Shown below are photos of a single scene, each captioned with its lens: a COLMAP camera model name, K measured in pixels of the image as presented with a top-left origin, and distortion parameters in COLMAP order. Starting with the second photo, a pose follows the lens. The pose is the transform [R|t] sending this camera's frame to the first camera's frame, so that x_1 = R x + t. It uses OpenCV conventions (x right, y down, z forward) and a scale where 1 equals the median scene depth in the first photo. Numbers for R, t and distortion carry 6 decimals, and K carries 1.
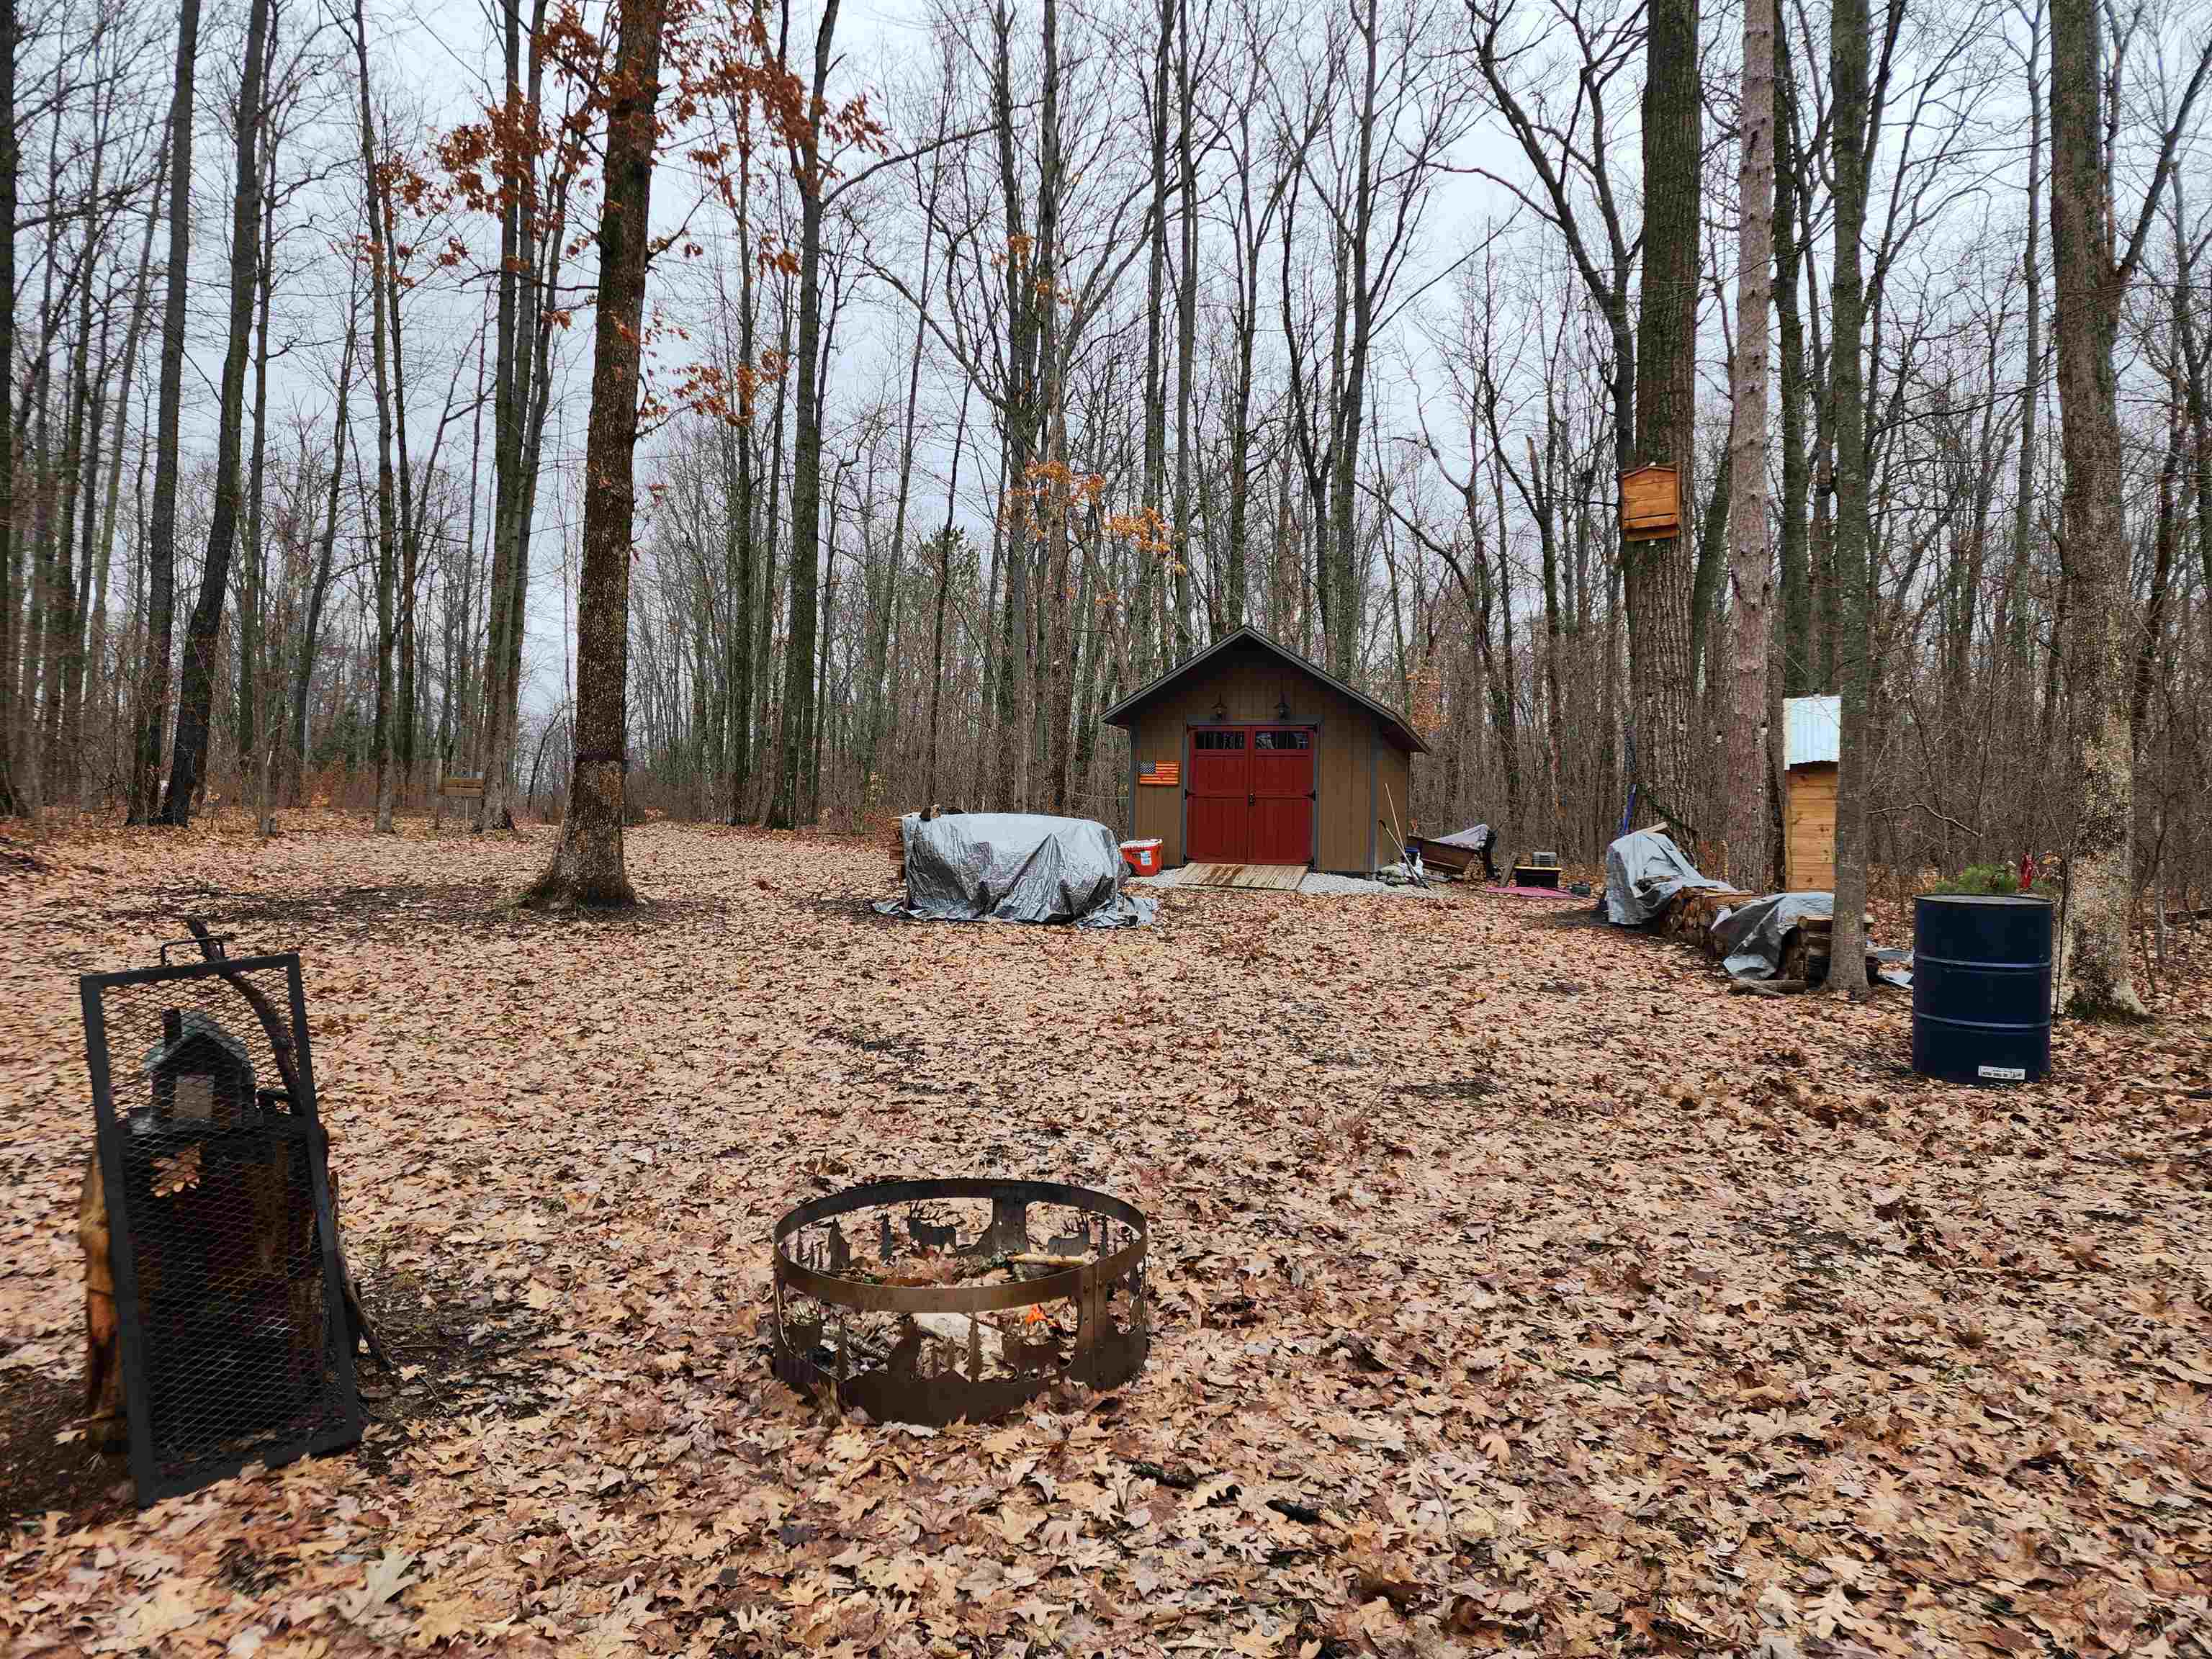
lens RADIAL K [[1387.8, 0, 1141.4], [0, 1387.8, 818.3], [0, 0, 1]] dist [0.018820, -0.003380]
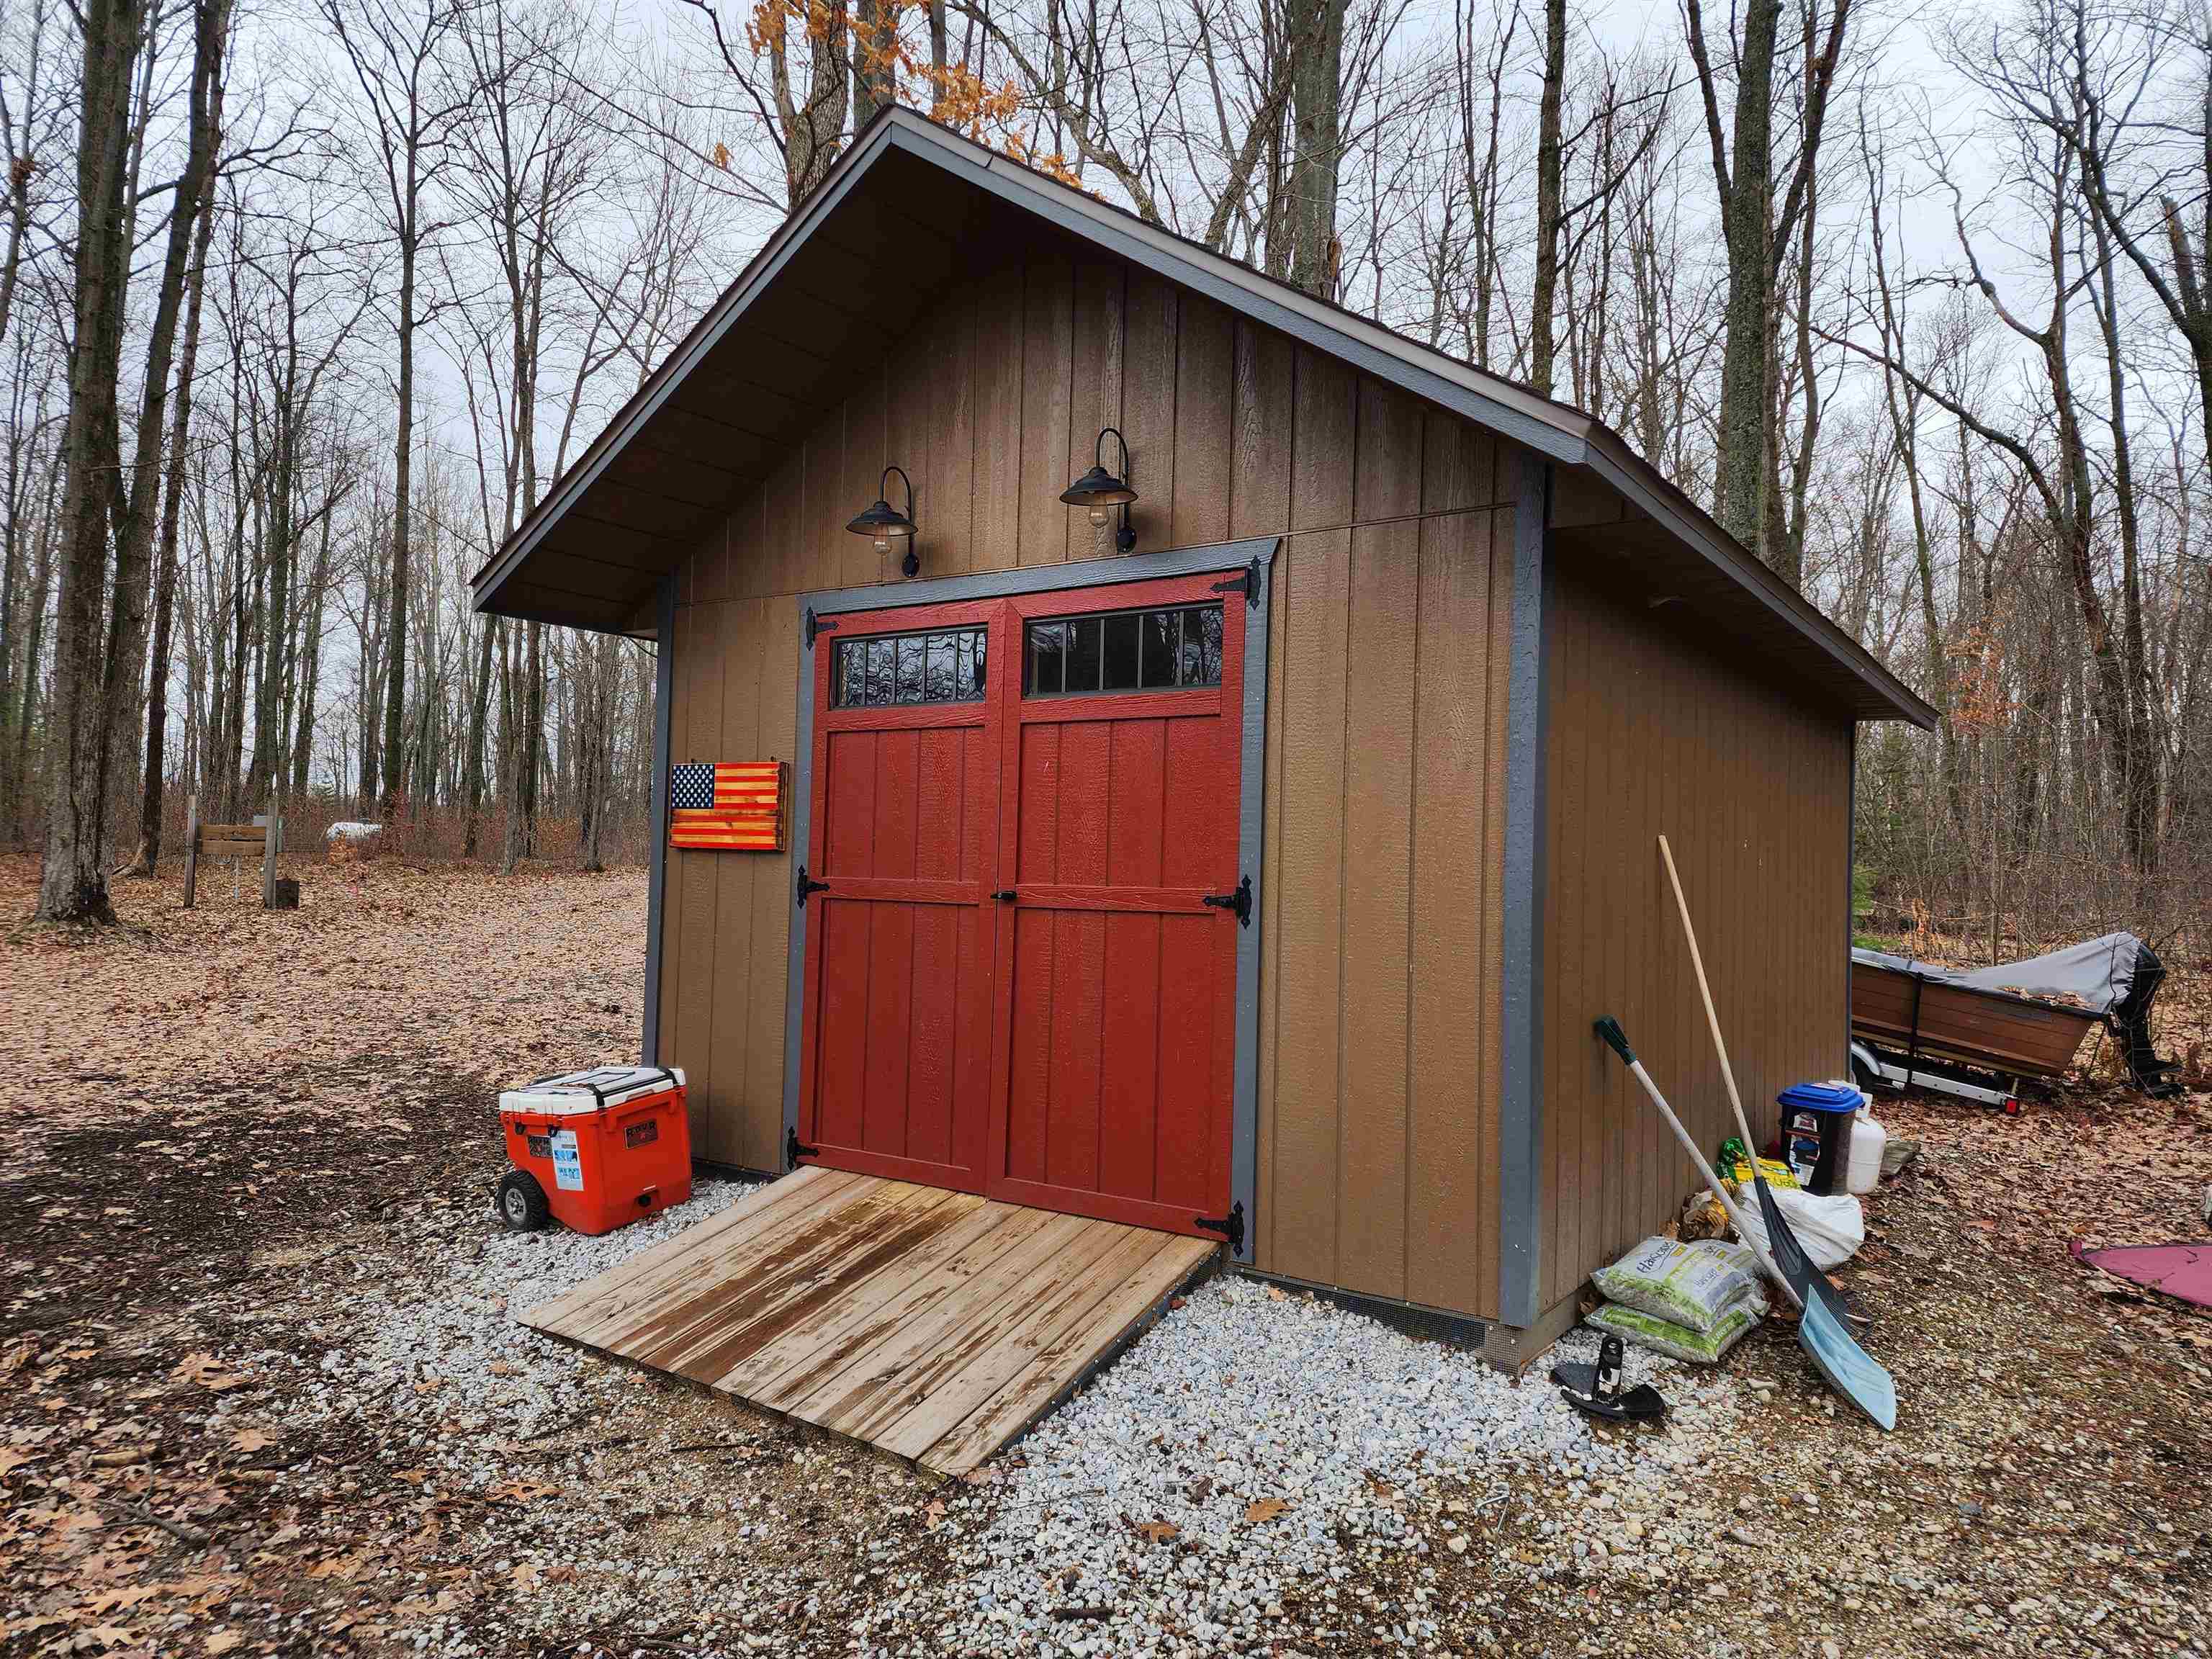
lens RADIAL K [[1387.8, 0, 1141.4], [0, 1387.8, 818.3], [0, 0, 1]] dist [0.018820, -0.003380]
pose [[0.940821, -0.008188, -0.338805, 0.134415], [0.002873, 0.999865, -0.016184, -0.019848], [0.338892, 0.014253, 0.940717, 0.587136]]
